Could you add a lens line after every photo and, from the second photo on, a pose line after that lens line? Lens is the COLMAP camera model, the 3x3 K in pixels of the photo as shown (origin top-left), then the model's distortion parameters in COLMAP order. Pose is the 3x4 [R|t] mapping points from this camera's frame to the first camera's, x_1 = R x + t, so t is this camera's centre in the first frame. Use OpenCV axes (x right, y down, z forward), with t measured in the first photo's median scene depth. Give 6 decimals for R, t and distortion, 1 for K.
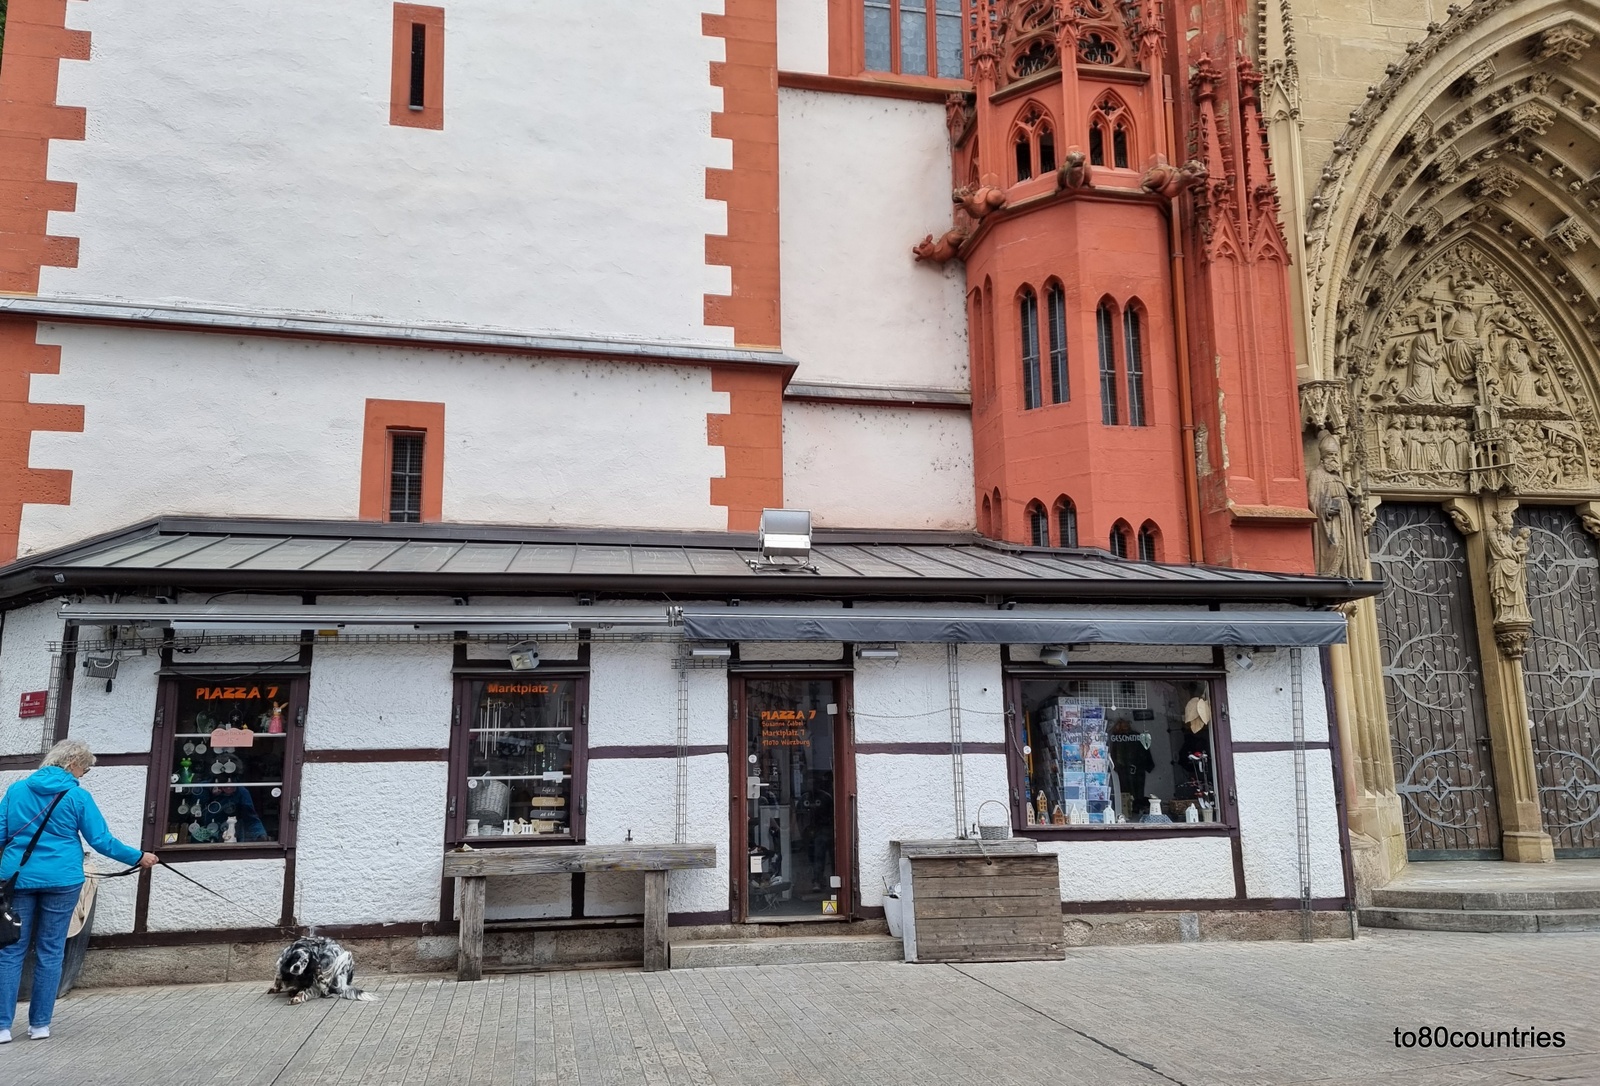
lens RADIAL K [[1086.0, 0, 800.0], [0, 1086.0, 543.0], [0, 0, 1]] dist [0.071484, -0.058649]
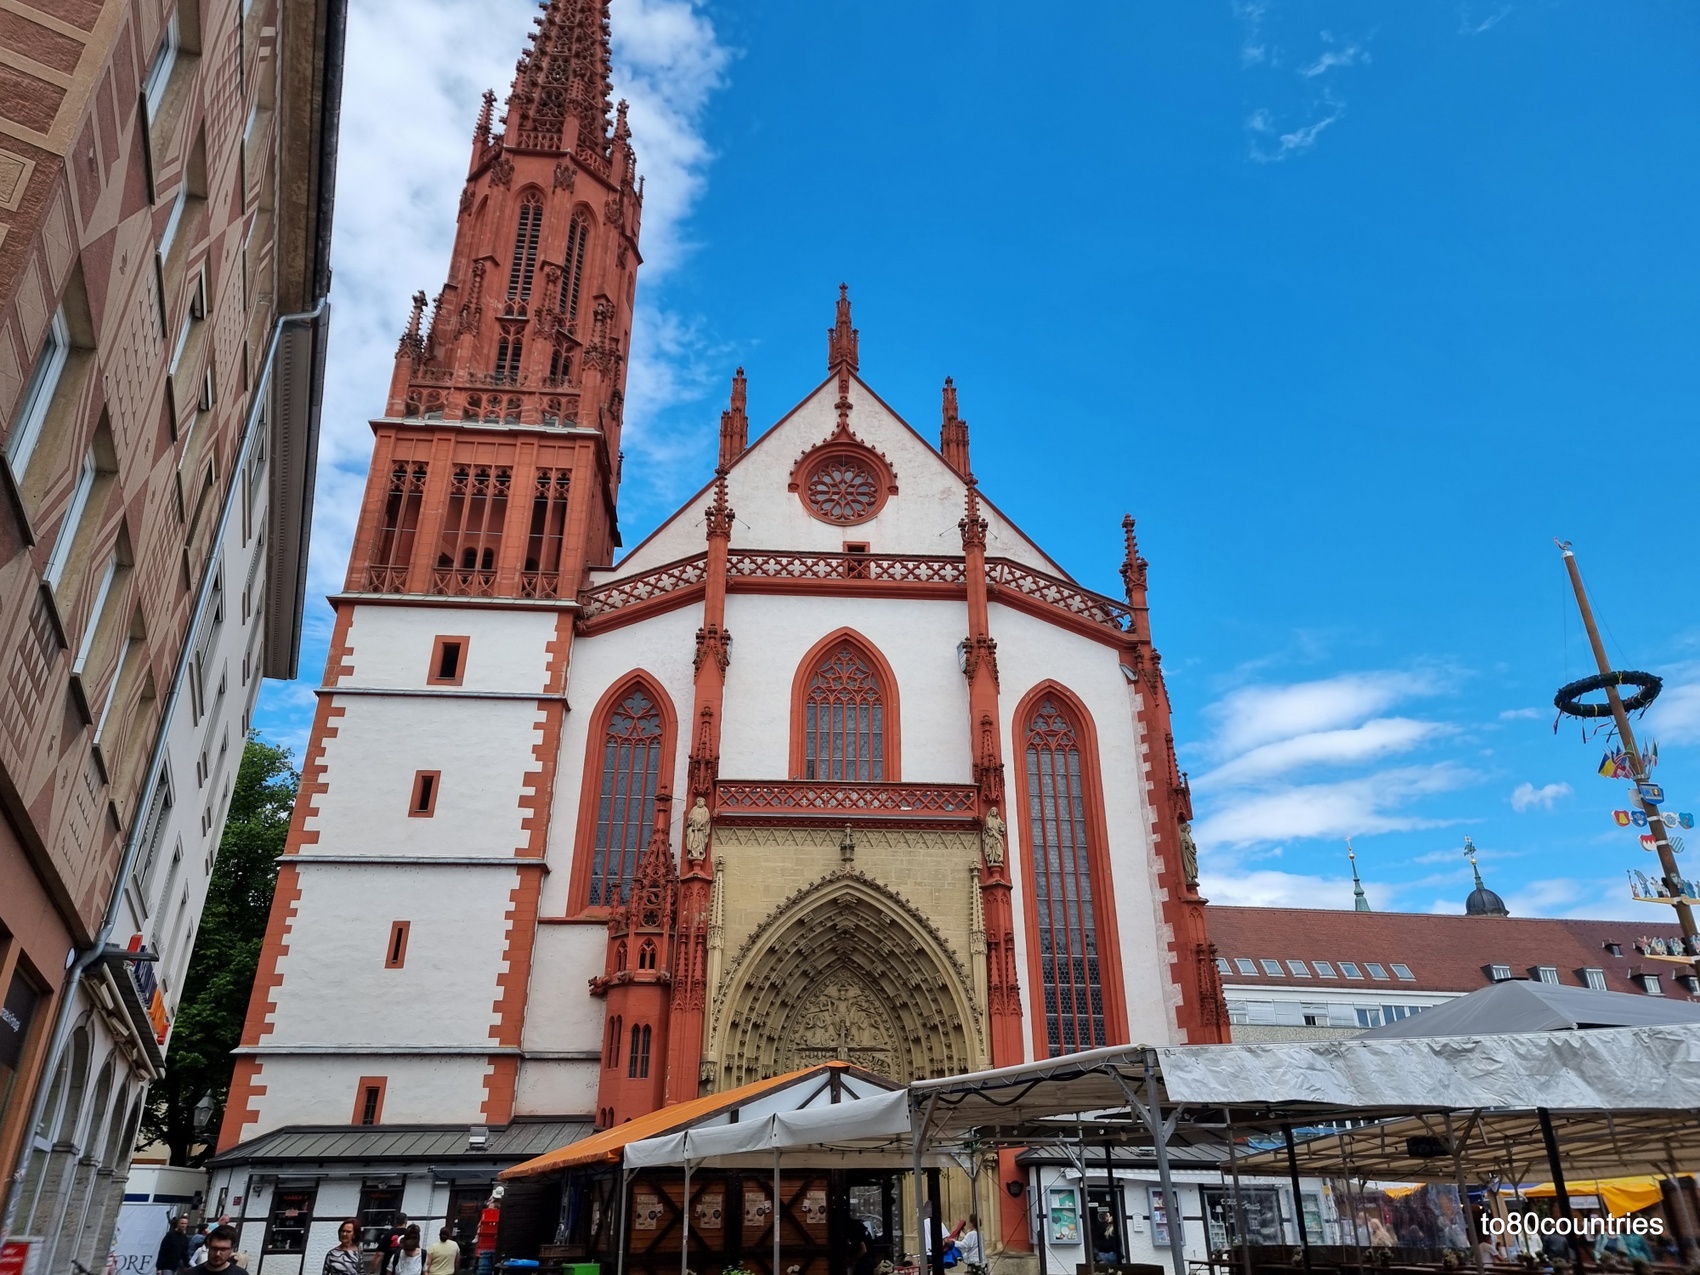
lens RADIAL K [[1082.9, 0, 850.0], [0, 1082.9, 637.5], [0, 0, 1]] dist [0.097541, -0.068598]
pose [[0.993218, -0.036484, -0.110396, 1.155197], [0.005803, 0.963864, -0.266332, -0.427453], [0.116123, 0.263885, 0.957538, -1.803401]]
